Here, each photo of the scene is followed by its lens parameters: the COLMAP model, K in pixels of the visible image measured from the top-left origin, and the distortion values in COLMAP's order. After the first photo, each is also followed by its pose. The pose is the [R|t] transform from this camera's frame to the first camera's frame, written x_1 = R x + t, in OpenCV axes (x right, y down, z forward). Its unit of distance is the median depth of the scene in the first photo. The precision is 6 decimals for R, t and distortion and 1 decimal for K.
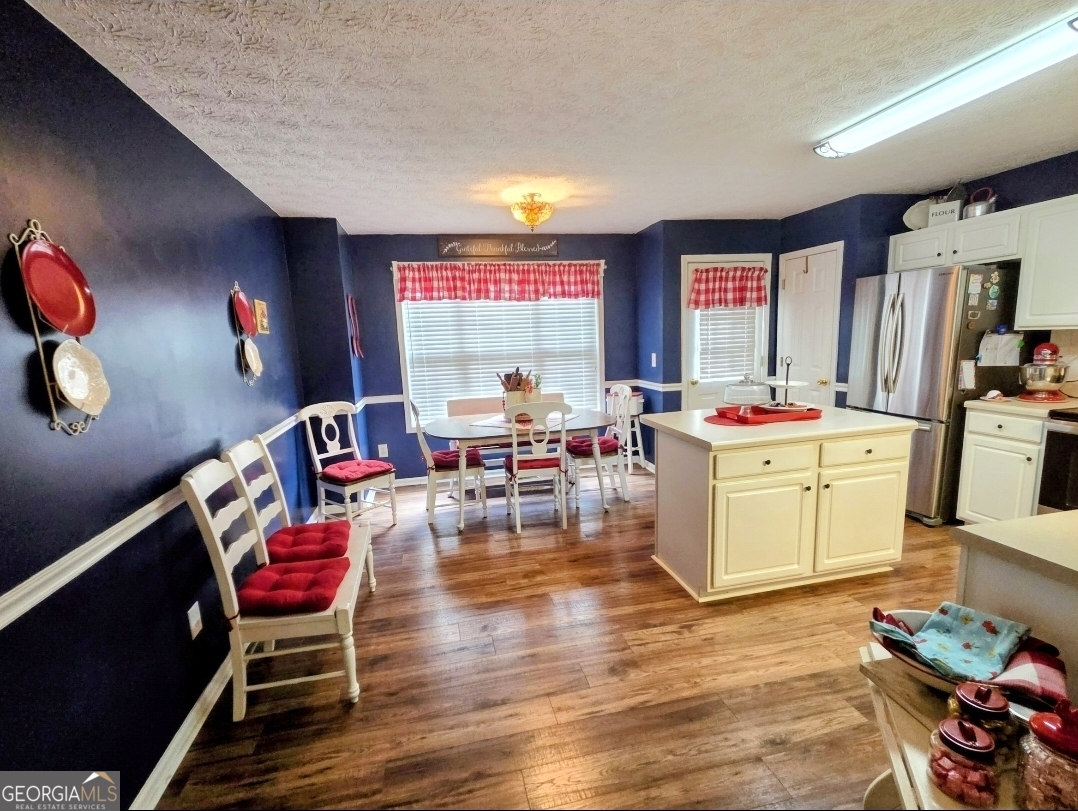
lens RADIAL K [[468.9, 0, 528.0], [0, 468.9, 409.1], [0, 0, 1]] dist [0.003642, -0.000853]
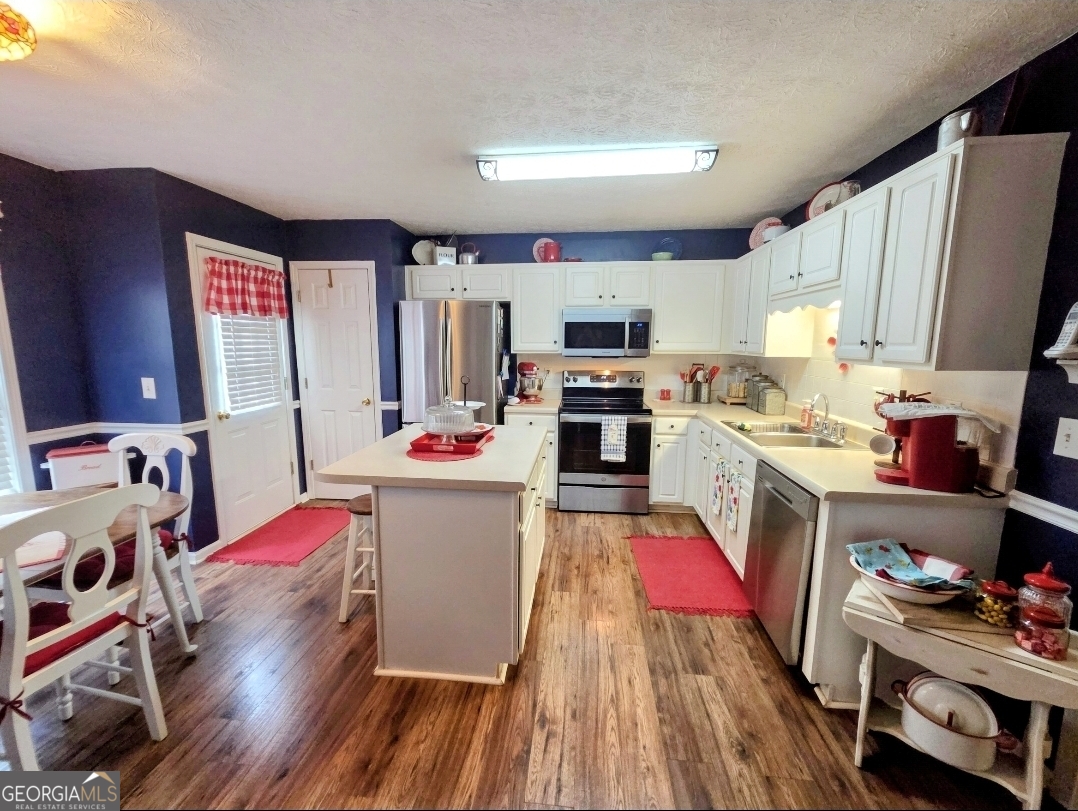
lens RADIAL K [[468.9, 0, 531.7], [0, 468.9, 412.2], [0, 0, 1]] dist [0.003642, -0.000853]
pose [[0.334509, -0.095141, 0.937578, -0.165929], [0.130909, 0.989936, 0.053749, -0.042023], [-0.933256, 0.104758, 0.343597, 0.329540]]
